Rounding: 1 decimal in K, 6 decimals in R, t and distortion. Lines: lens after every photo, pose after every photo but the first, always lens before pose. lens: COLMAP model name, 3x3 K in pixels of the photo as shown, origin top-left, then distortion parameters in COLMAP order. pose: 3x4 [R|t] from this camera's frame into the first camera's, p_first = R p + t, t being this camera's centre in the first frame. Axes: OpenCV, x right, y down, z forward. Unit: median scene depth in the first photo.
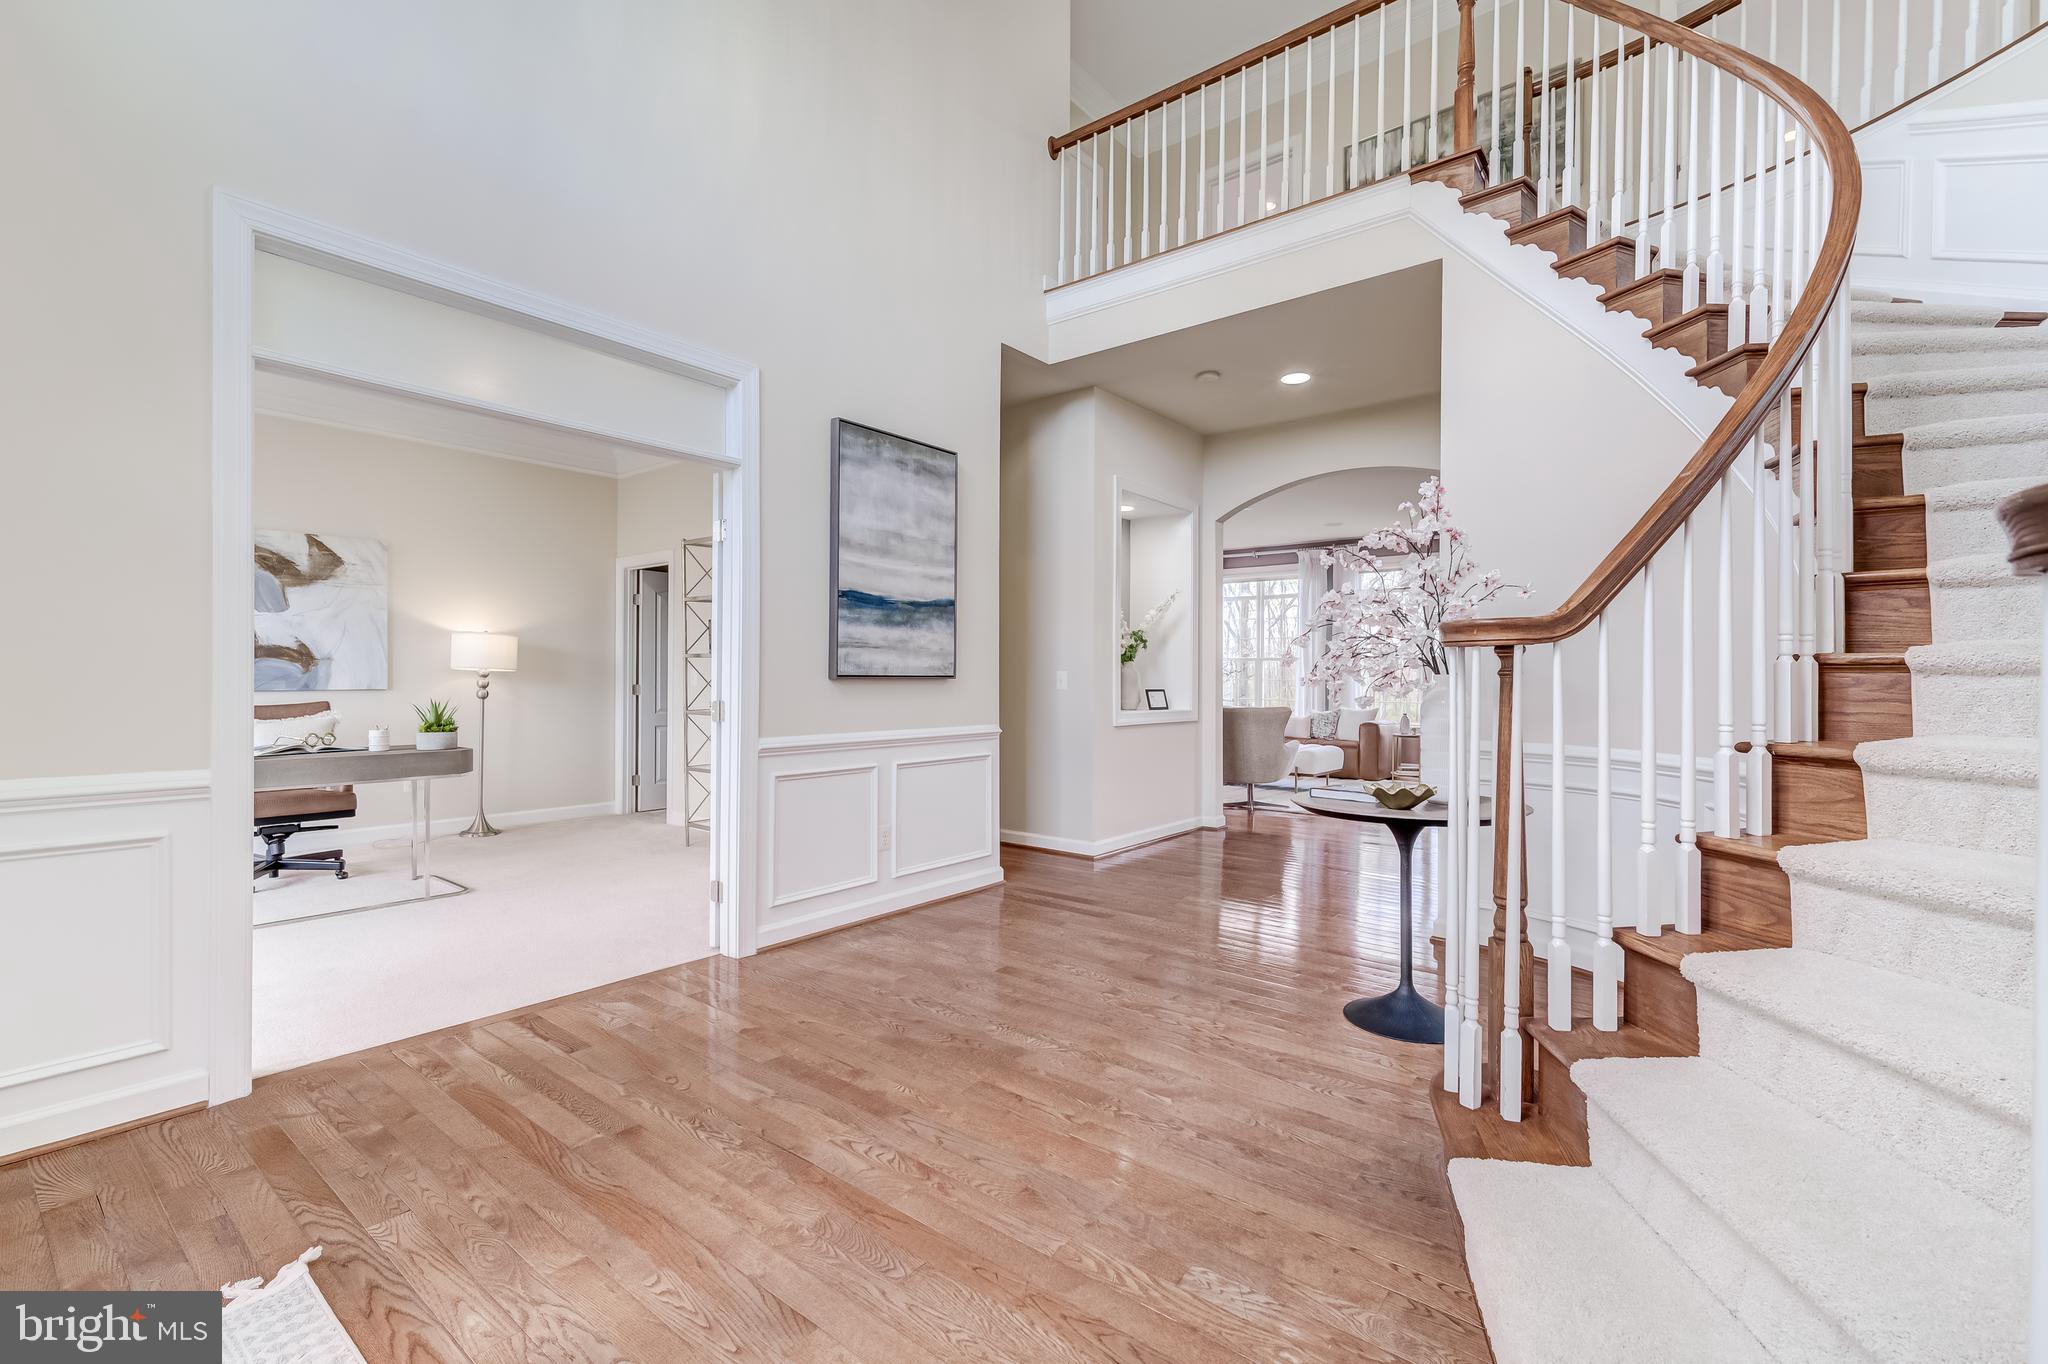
lens RADIAL K [[895.1, 0, 1022.1], [0, 895.1, 680.5], [0, 0, 1]] dist [0.003096, 0.000266]
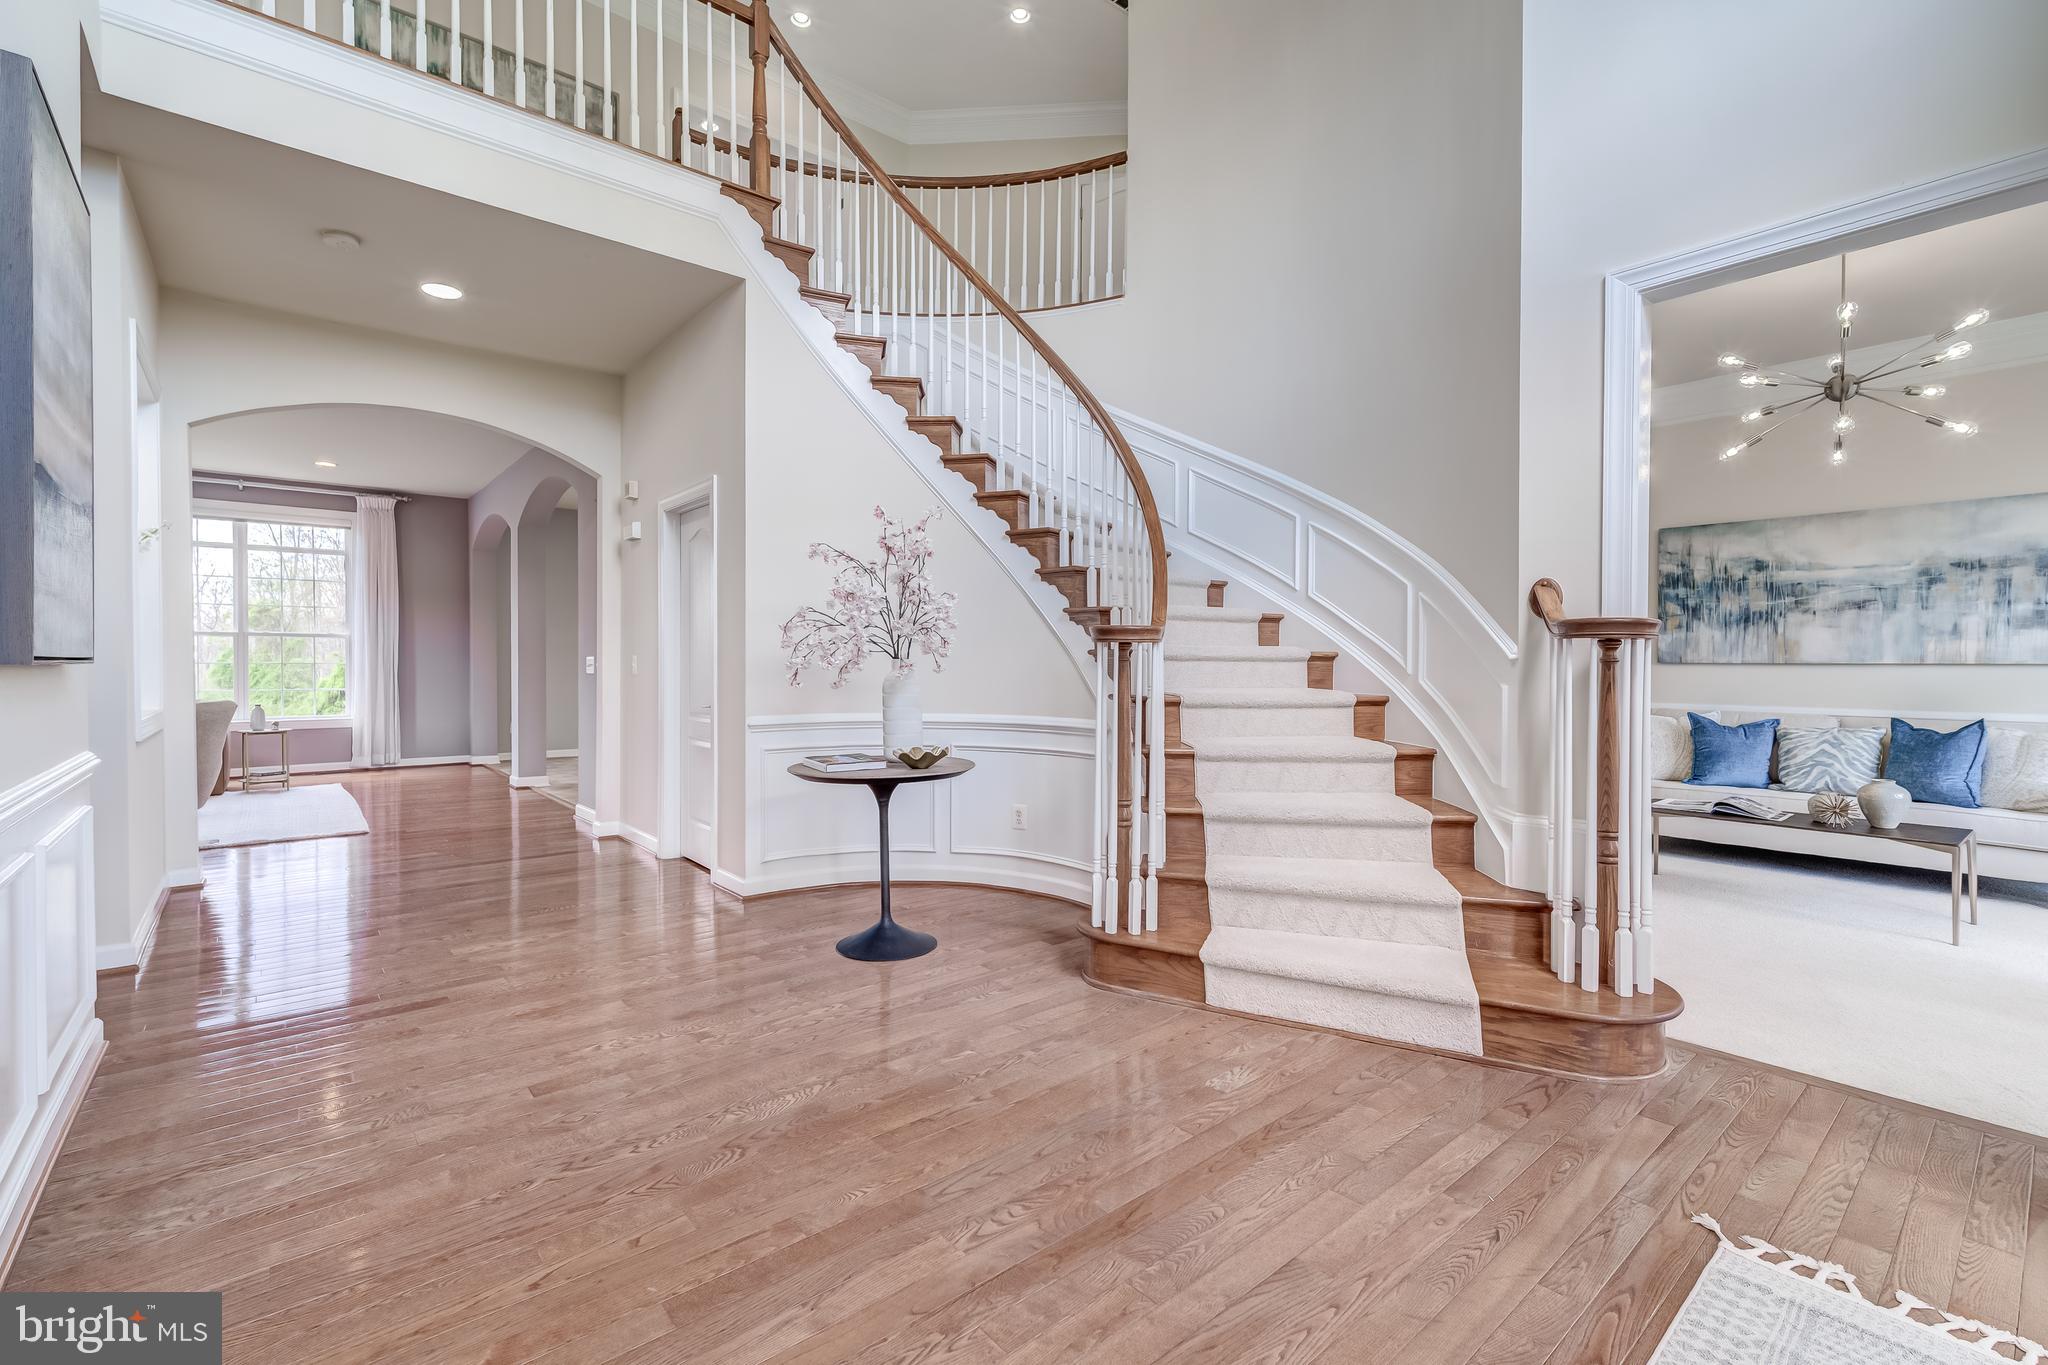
lens RADIAL K [[904.5, 0, 1017.9], [0, 904.5, 672.2], [0, 0, 1]] dist [0.002757, -0.000160]
pose [[0.190826, -0.013631, 0.981529, -0.770855], [0.001431, 0.999906, 0.013608, -0.005262], [-0.981623, -0.001192, 0.190828, 0.631941]]
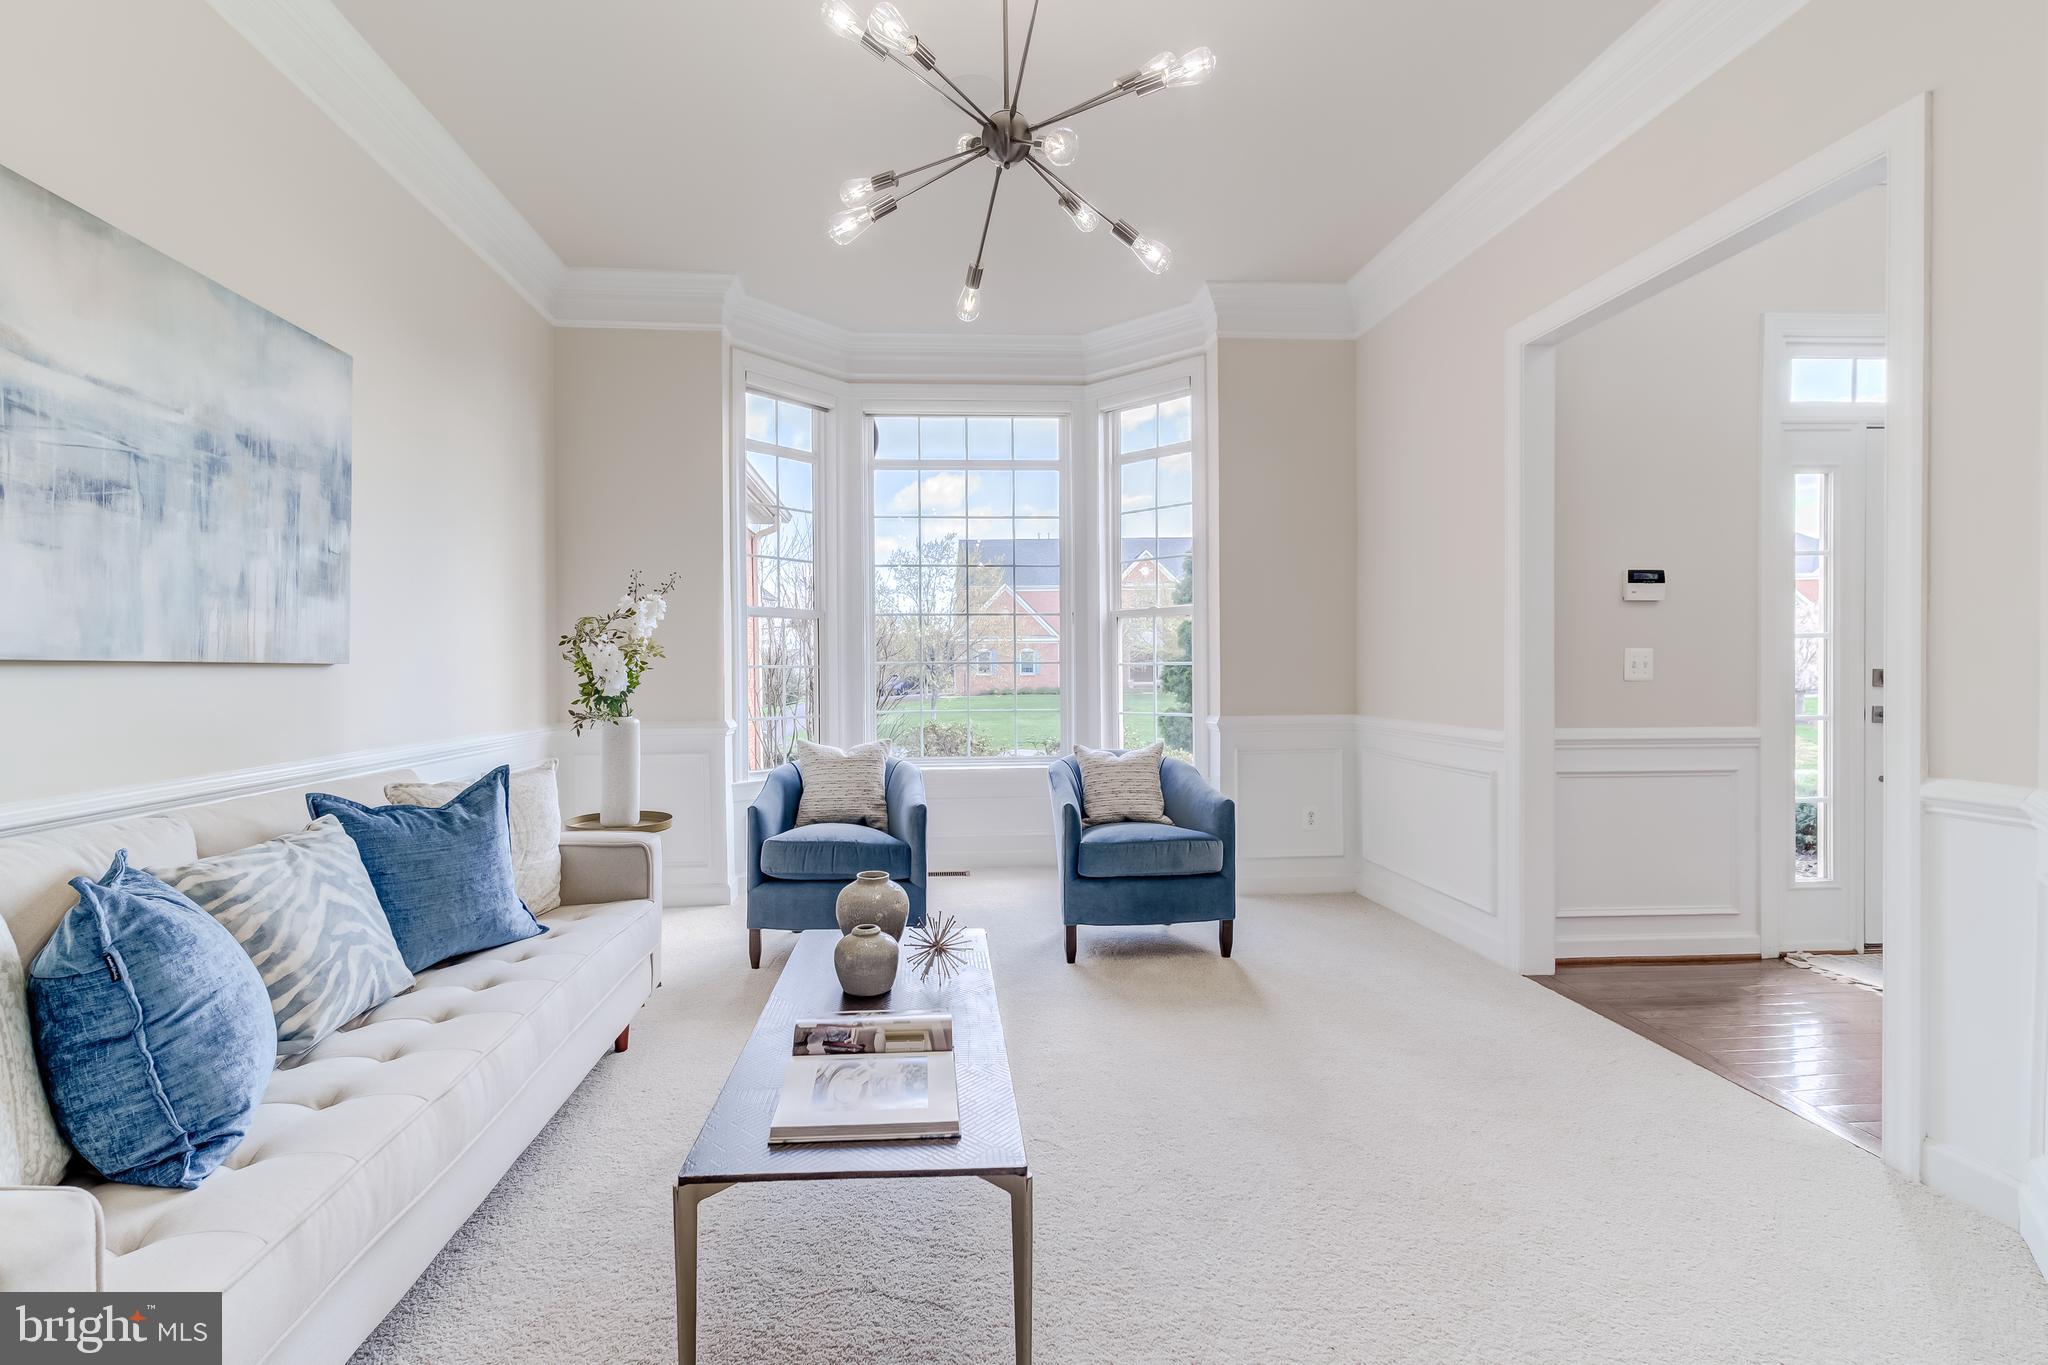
lens RADIAL K [[895.1, 0, 1022.1], [0, 895.1, 681.0], [0, 0, 1]] dist [0.003096, 0.000266]
pose [[-0.745183, 0.005300, -0.666839, 1.362058], [-0.001080, 0.999958, 0.009155, 0.013479], [0.666859, 0.007543, -0.745145, 0.203090]]
